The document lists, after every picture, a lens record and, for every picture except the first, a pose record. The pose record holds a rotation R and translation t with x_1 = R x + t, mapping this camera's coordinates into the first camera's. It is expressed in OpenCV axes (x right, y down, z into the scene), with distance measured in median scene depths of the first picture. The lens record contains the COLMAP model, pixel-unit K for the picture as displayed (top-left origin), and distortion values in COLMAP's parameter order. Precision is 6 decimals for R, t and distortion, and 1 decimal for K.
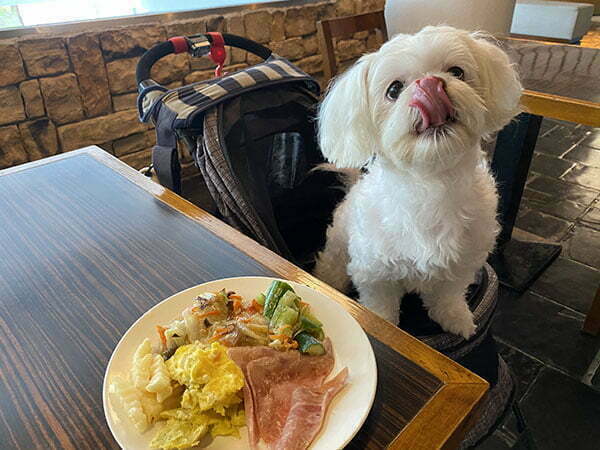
lens RADIAL K [[460.2, 0, 285.3], [0, 460.2, 209.2], [0, 0, 1]] dist [0.000841, -0.002664]
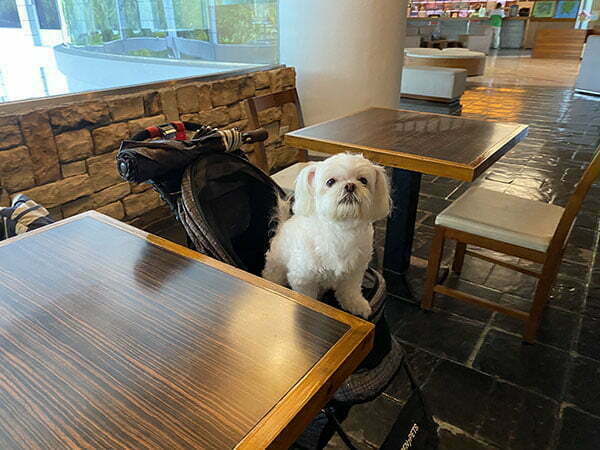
lens RADIAL K [[460.2, 0, 285.3], [0, 460.2, 209.2], [0, 0, 1]] dist [0.000841, -0.002664]
pose [[0.984188, -0.054844, 0.168421, -0.038684], [0.073396, 0.991656, -0.105976, 0.018425], [-0.161204, 0.116662, 0.980002, -0.163593]]
